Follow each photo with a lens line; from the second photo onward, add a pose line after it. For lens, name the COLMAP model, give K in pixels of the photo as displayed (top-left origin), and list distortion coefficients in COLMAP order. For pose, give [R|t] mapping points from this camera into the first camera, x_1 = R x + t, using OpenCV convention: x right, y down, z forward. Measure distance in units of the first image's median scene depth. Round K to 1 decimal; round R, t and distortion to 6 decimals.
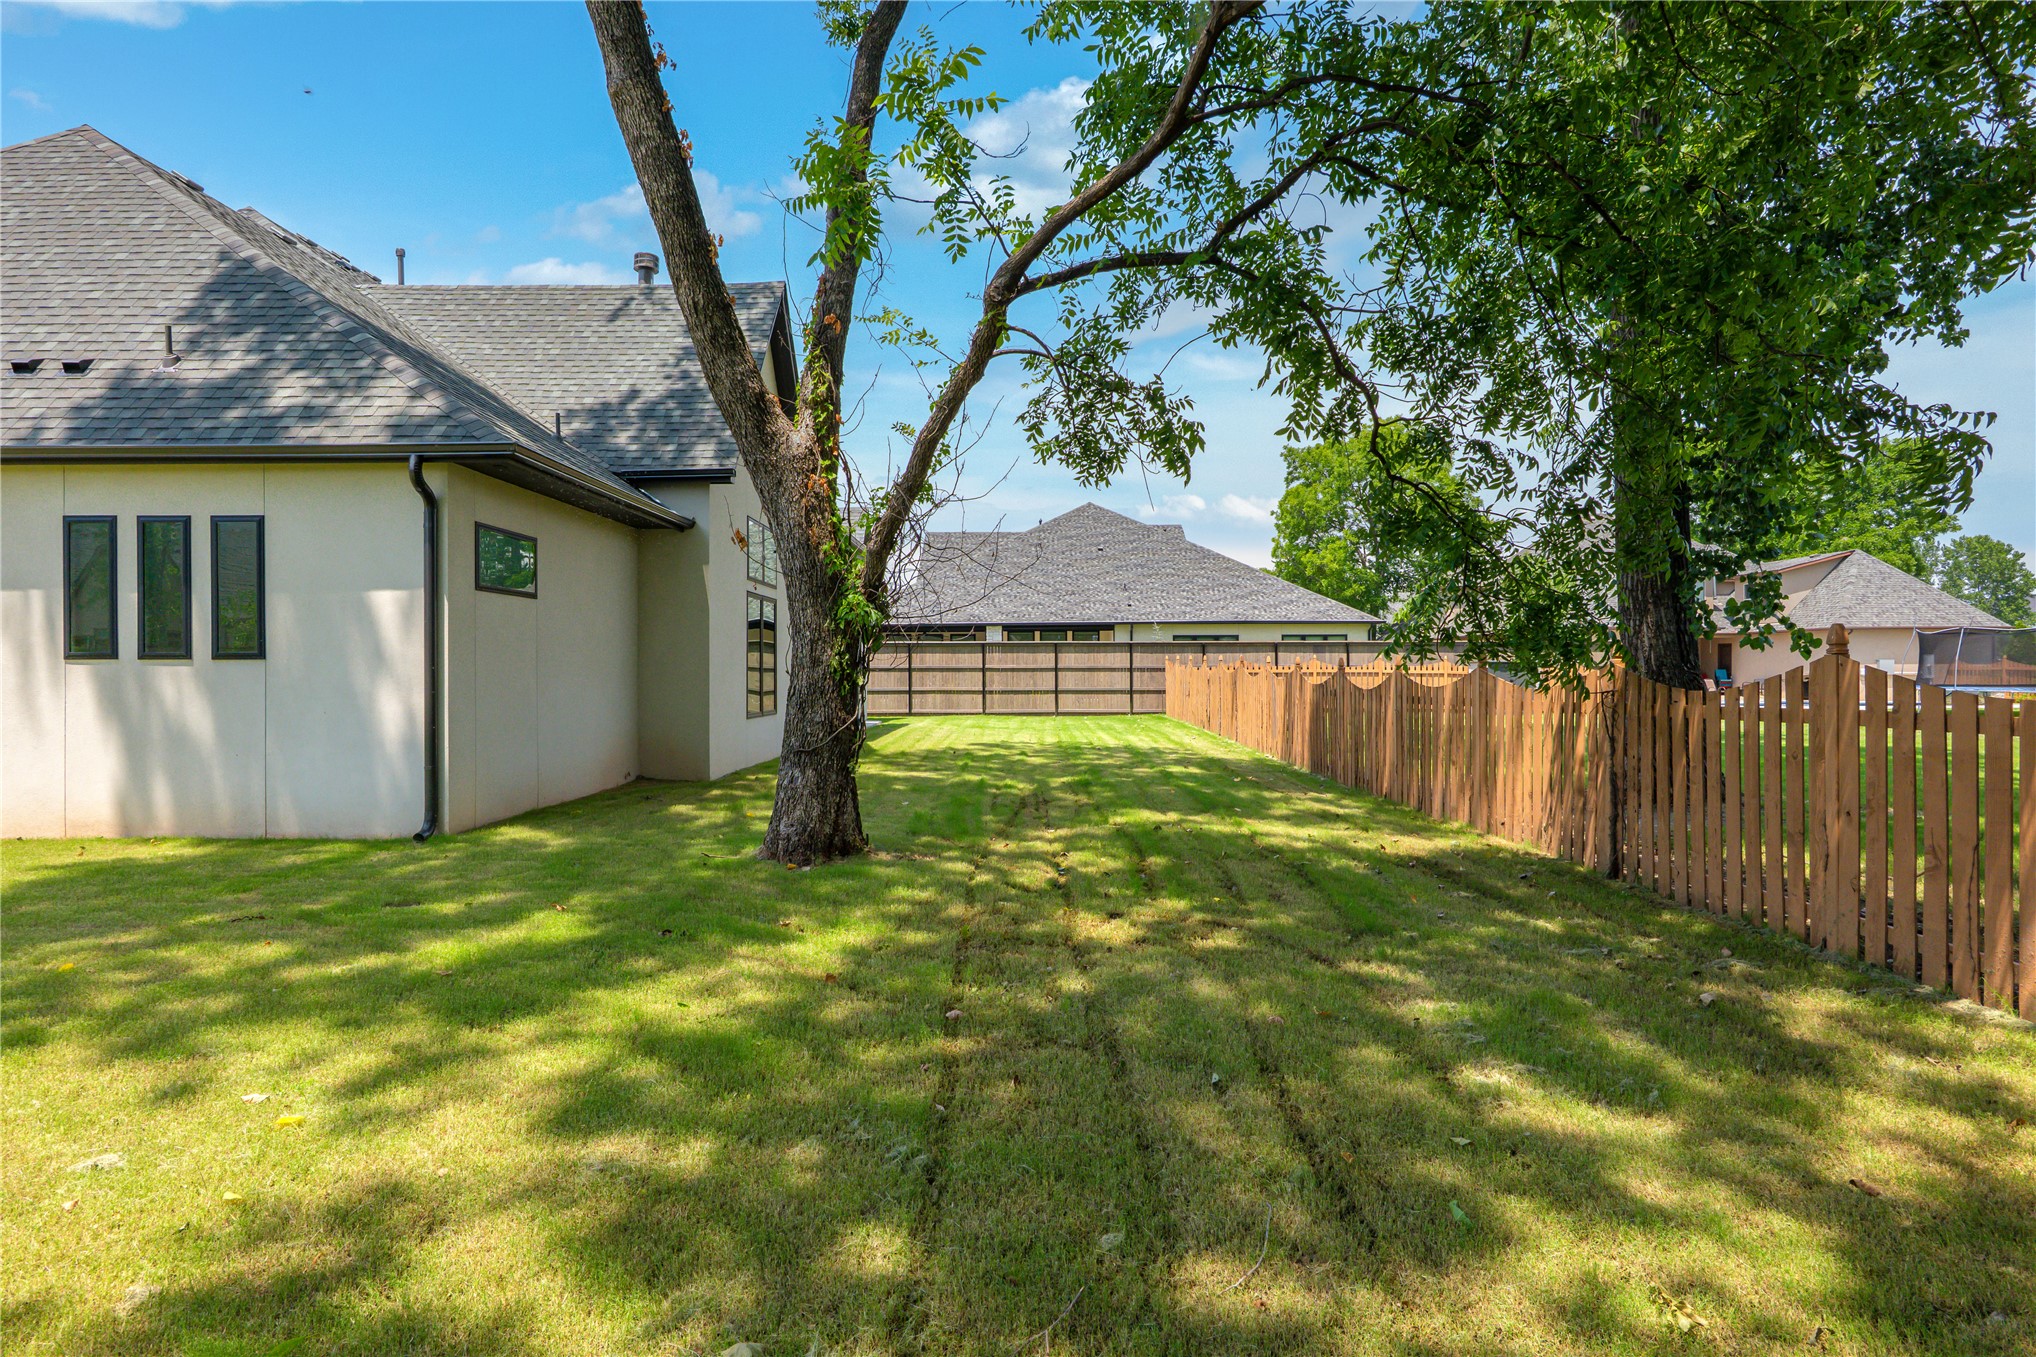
lens RADIAL K [[1077.3, 0, 1019.0], [0, 1077.3, 671.5], [0, 0, 1]] dist [-0.017758, 0.007600]
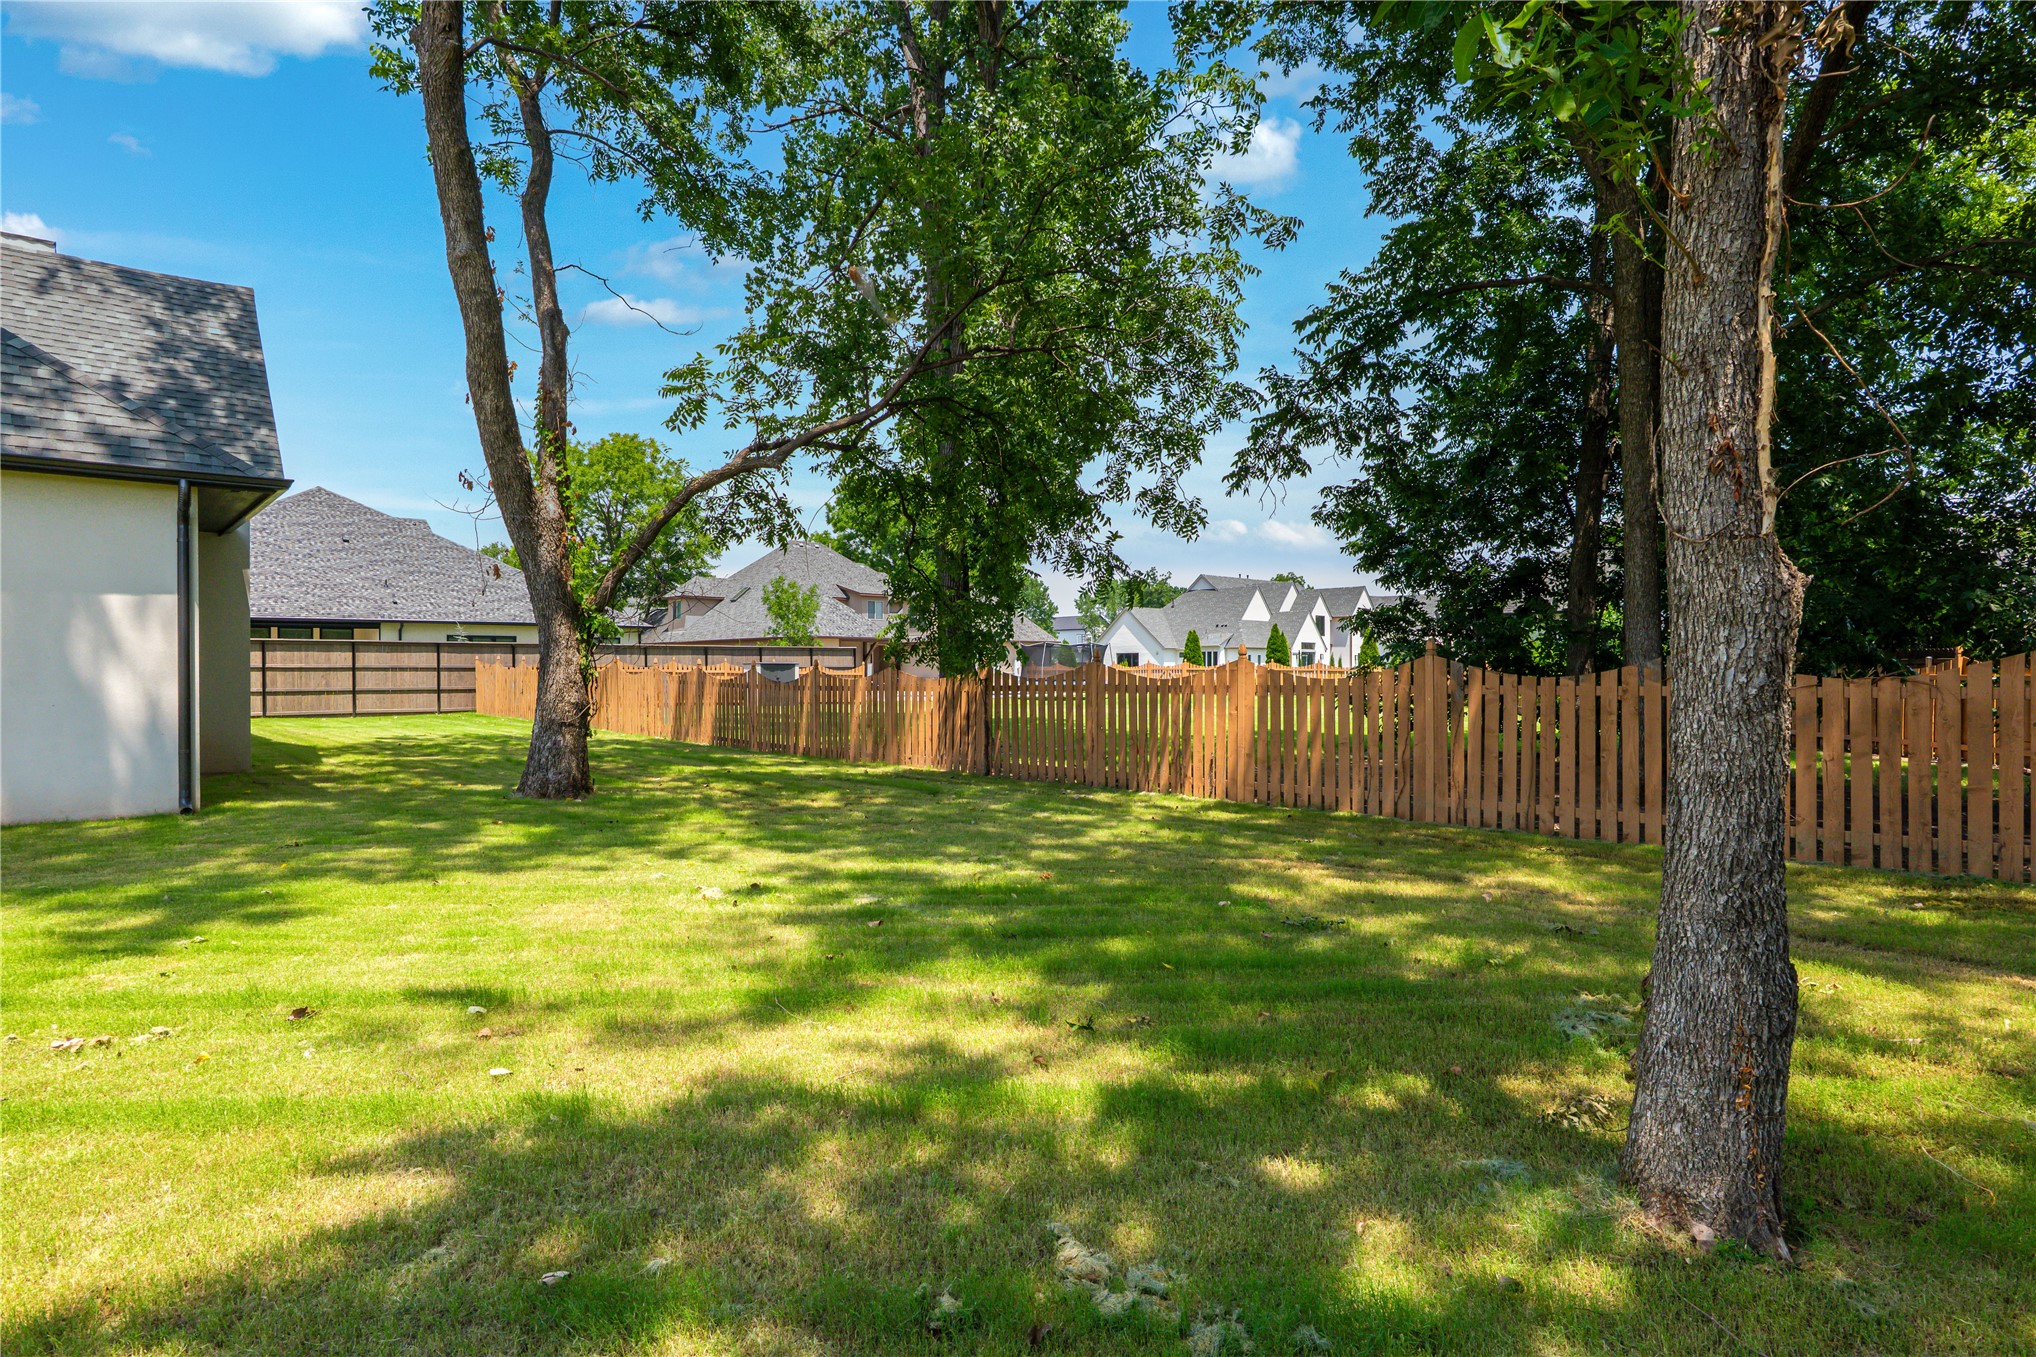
lens RADIAL K [[1077.3, 0, 1016.8], [0, 1077.3, 676.2], [0, 0, 1]] dist [-0.017758, 0.007600]
pose [[0.707119, -0.004325, 0.707082, -0.221772], [0.002656, 0.999990, 0.003461, 0.002905], [-0.707090, -0.000569, 0.707124, -0.089351]]
